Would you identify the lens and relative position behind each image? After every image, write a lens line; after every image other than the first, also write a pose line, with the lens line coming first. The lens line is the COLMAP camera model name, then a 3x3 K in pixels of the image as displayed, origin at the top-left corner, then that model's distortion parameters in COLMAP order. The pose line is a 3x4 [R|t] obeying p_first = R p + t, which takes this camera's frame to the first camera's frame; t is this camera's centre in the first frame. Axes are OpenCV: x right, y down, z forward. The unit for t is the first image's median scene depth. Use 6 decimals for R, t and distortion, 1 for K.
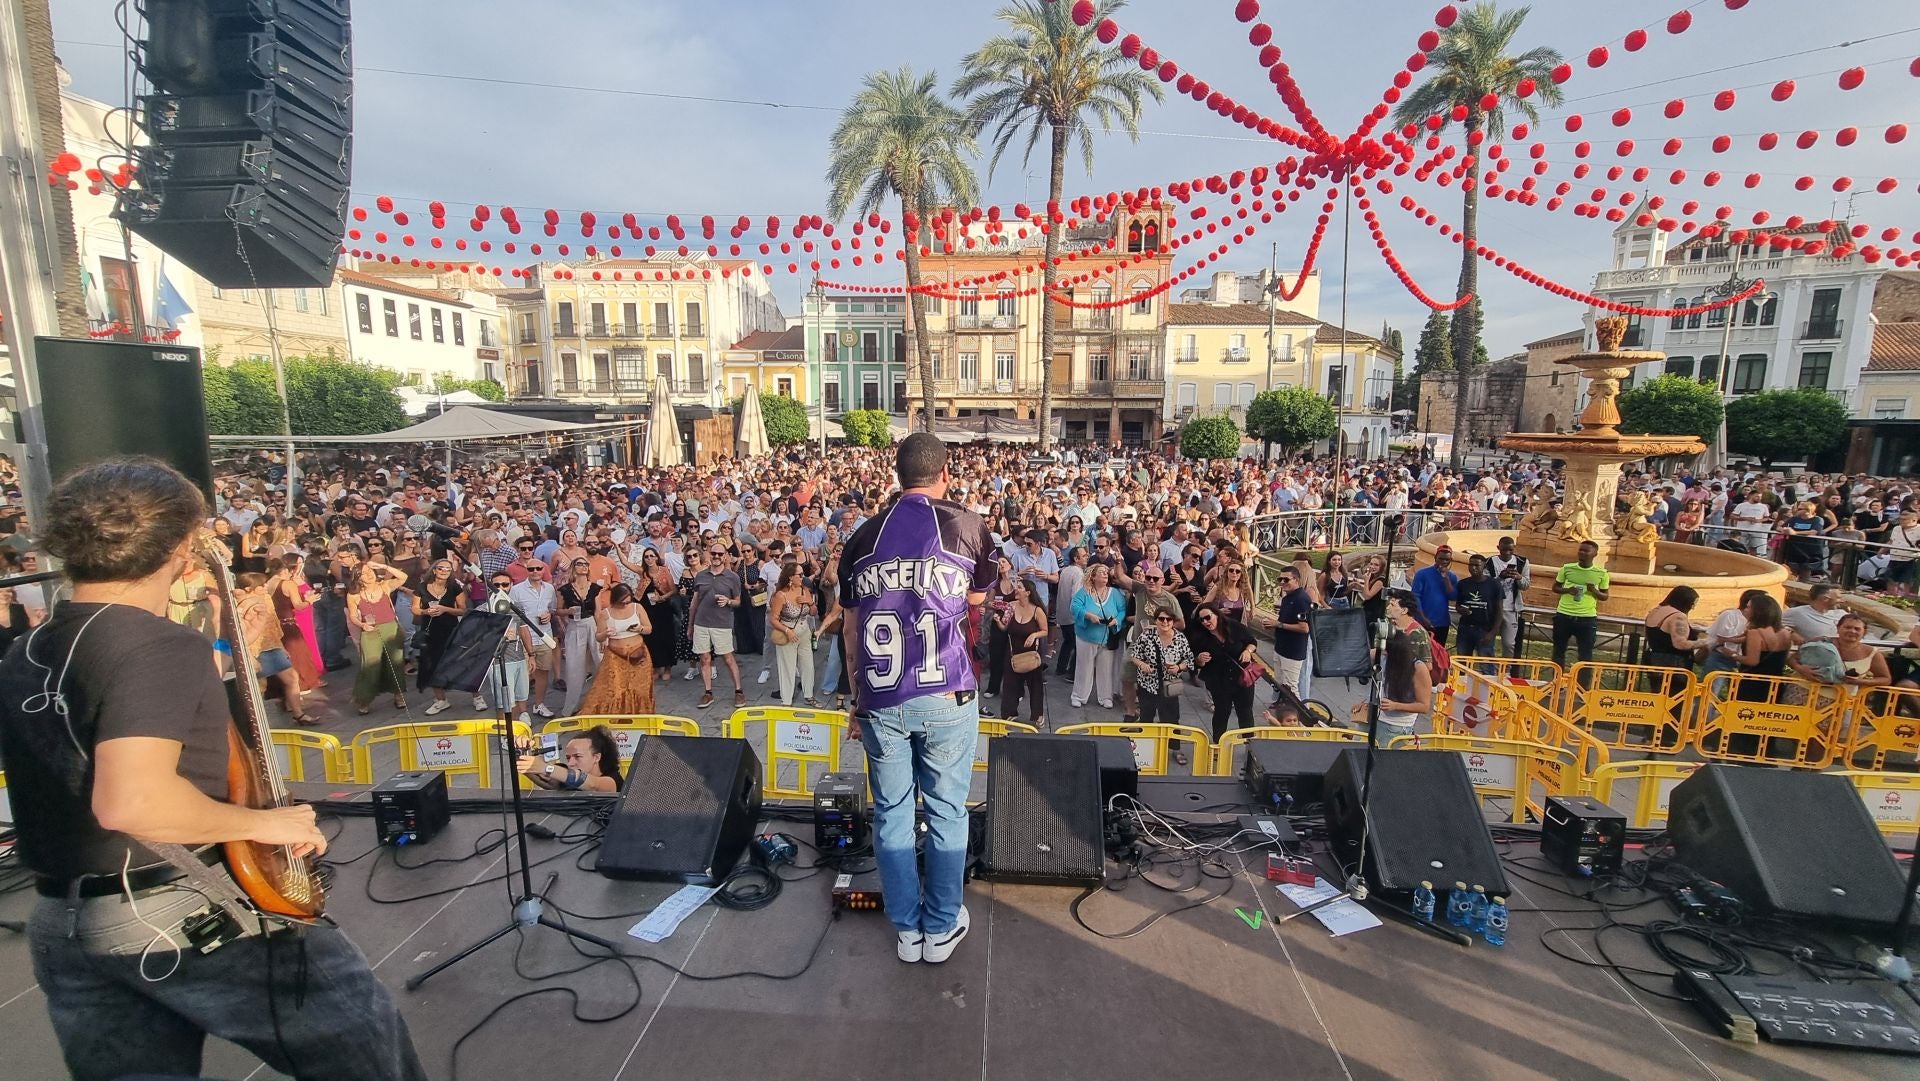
lens RADIAL K [[789.5, 0, 961.2], [0, 789.5, 545.1], [0, 0, 1]] dist [-0.003185, 0.000102]
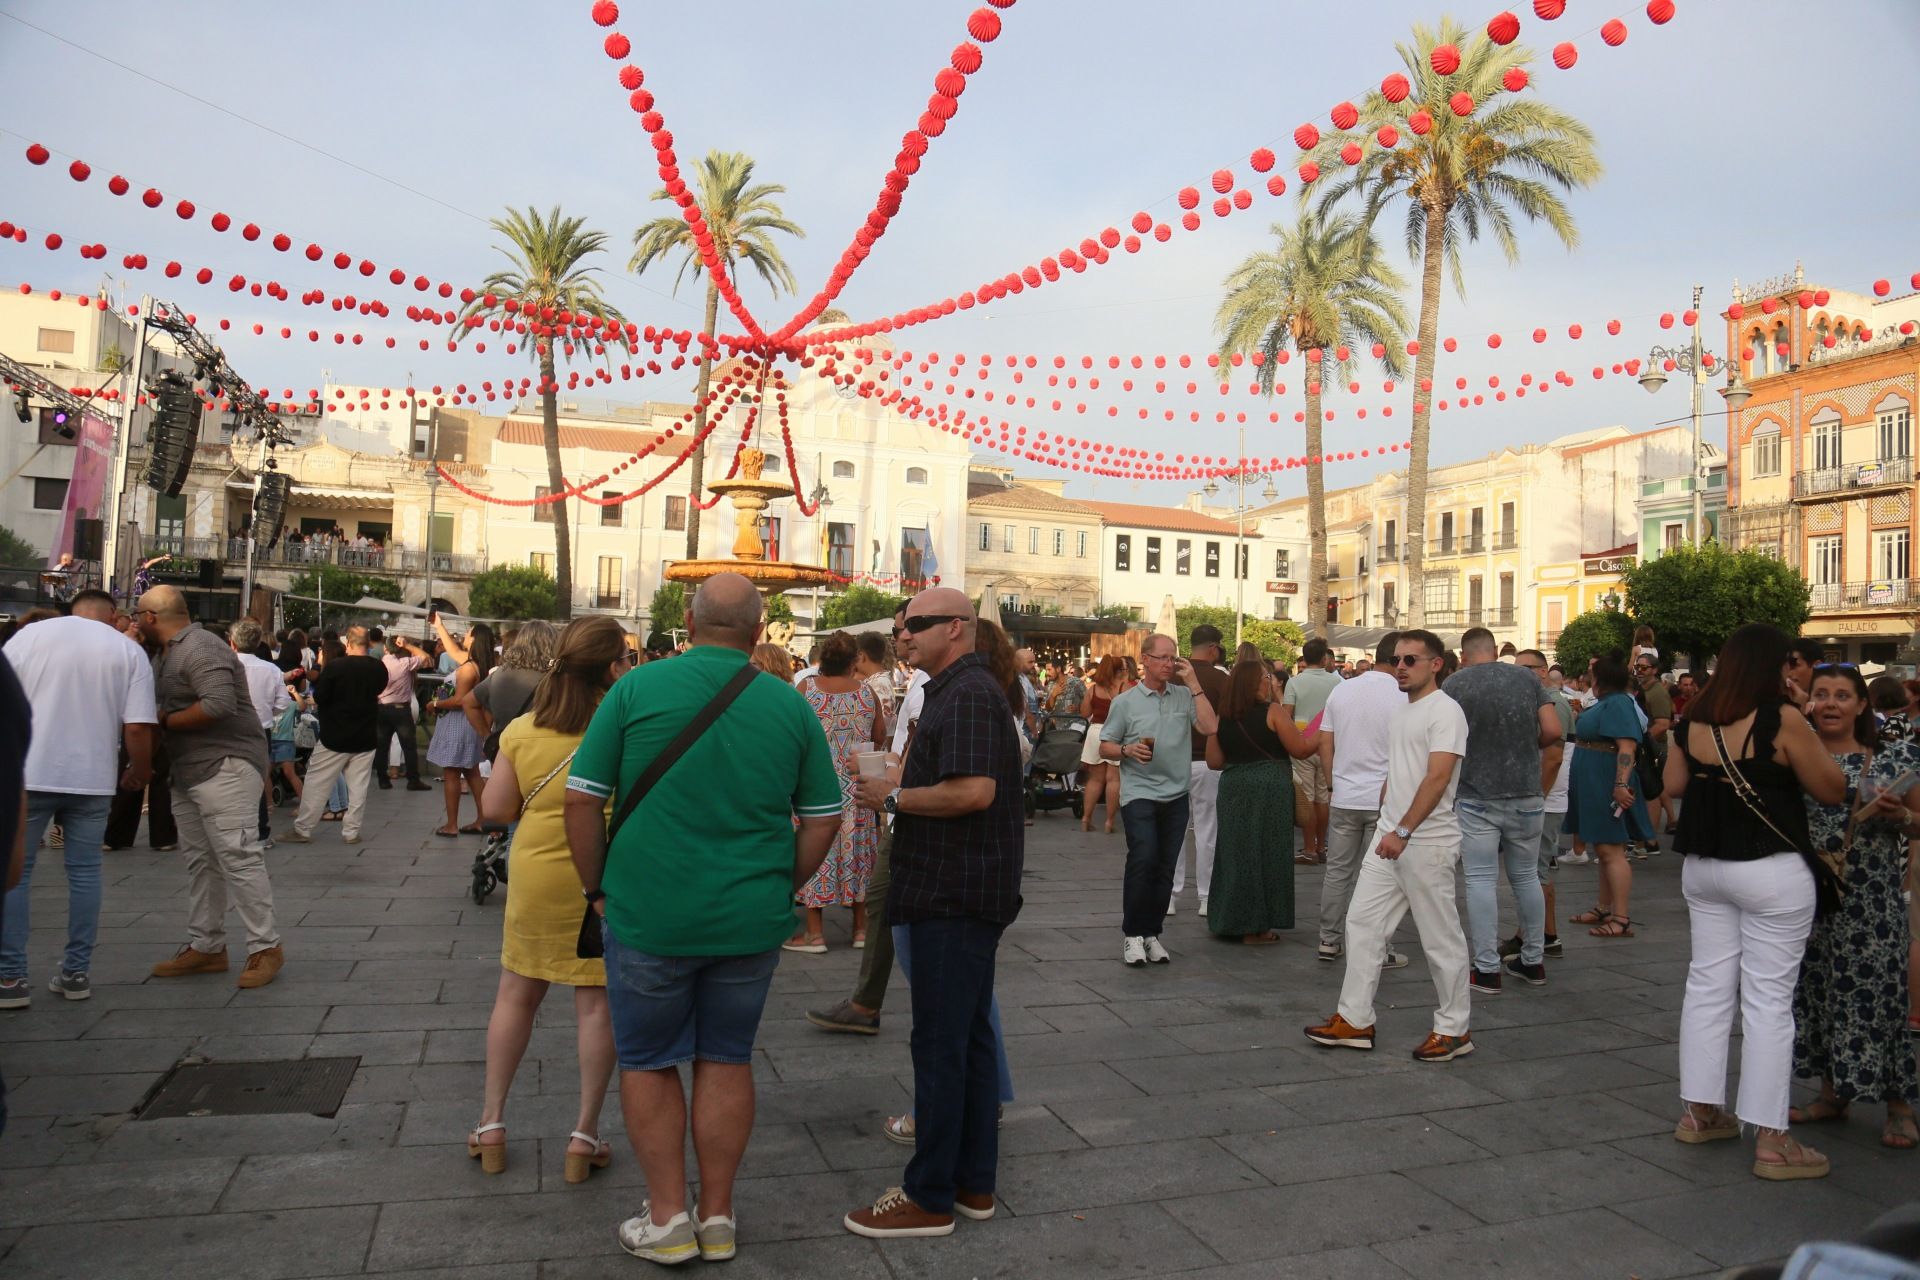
lens RADIAL K [[1340.9, 0, 958.8], [0, 1340.9, 620.2], [0, 0, 1]] dist [-0.126971, 0.077364]
pose [[0.386300, -0.031606, -0.921832, 1.006343], [-0.177776, 0.978123, -0.108034, 0.025273], [0.905079, 0.205613, 0.372230, 0.226209]]
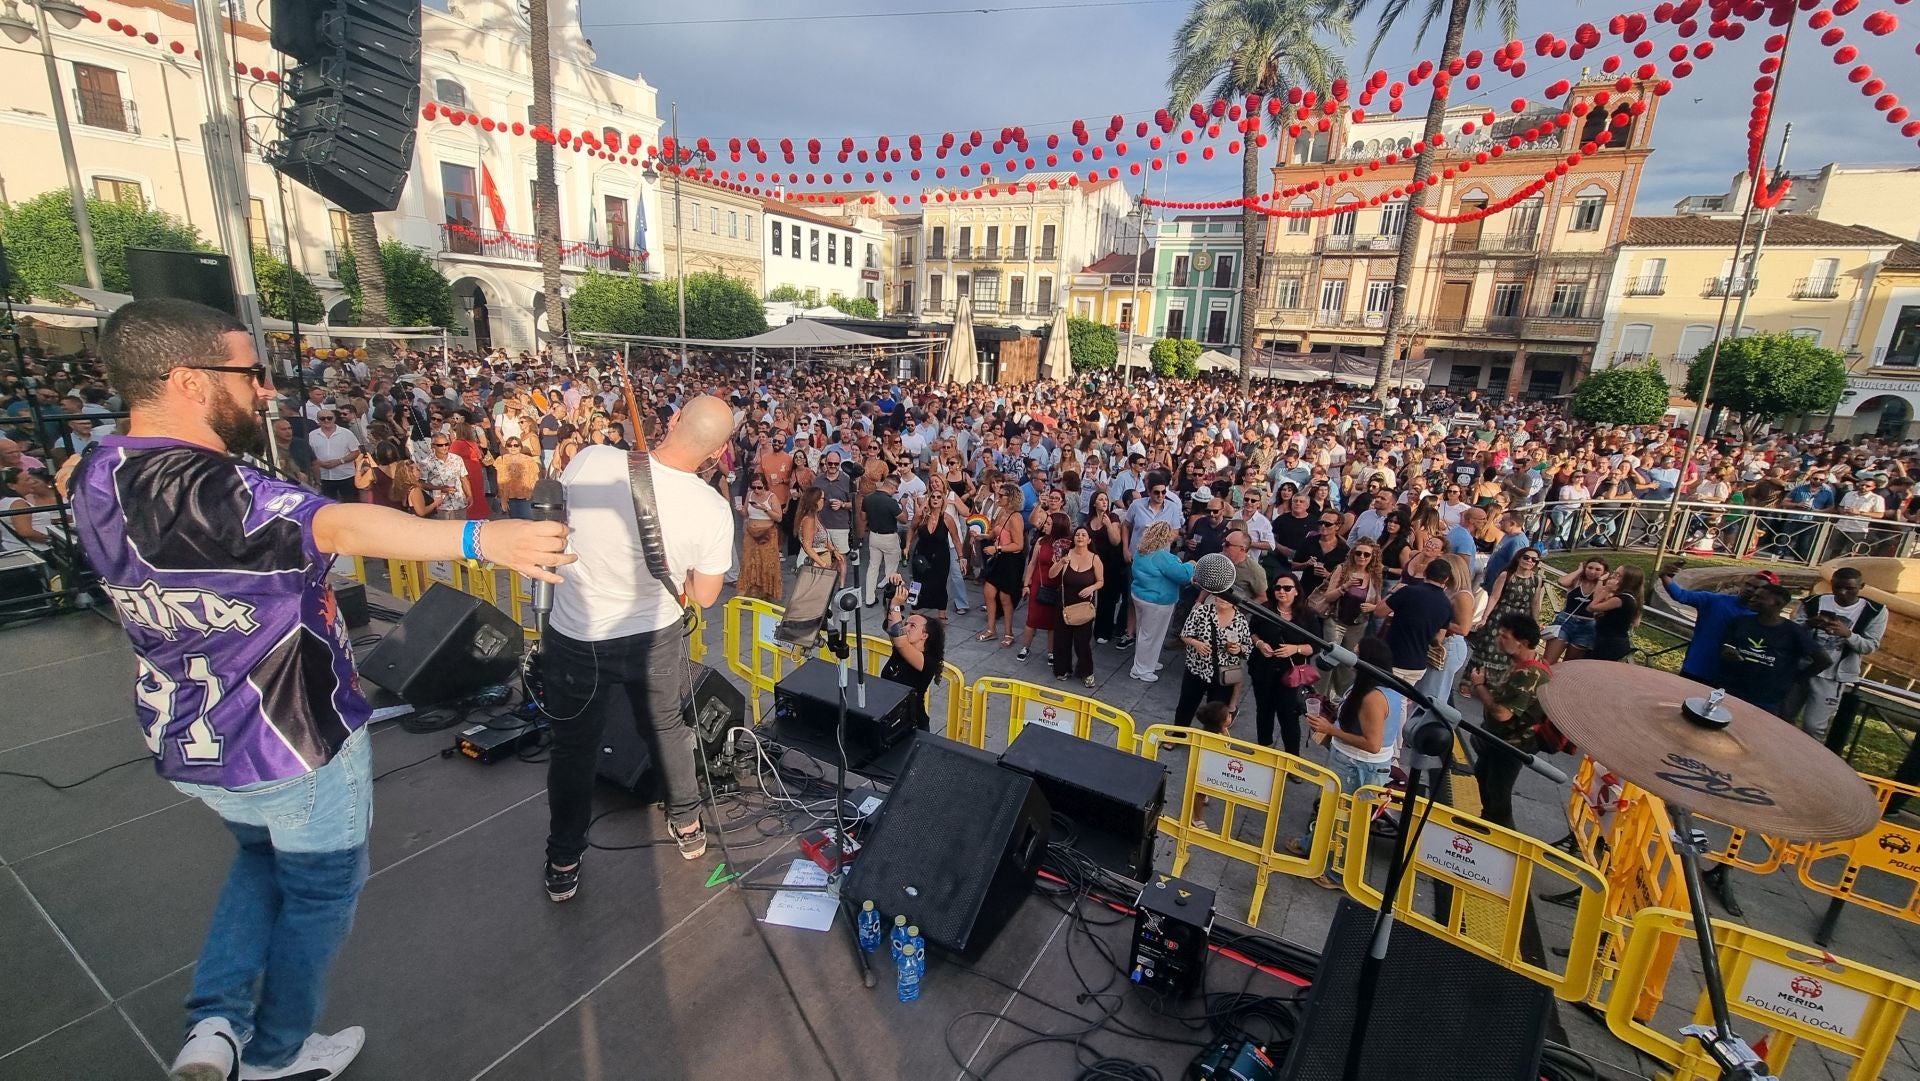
lens RADIAL K [[789.5, 0, 961.2], [0, 789.5, 545.1], [0, 0, 1]] dist [-0.003185, 0.000102]
pose [[0.894083, 0.154374, -0.420457, 0.086647], [-0.116928, 0.986621, 0.113605, -0.005155], [0.432370, -0.052410, 0.900172, 0.026792]]
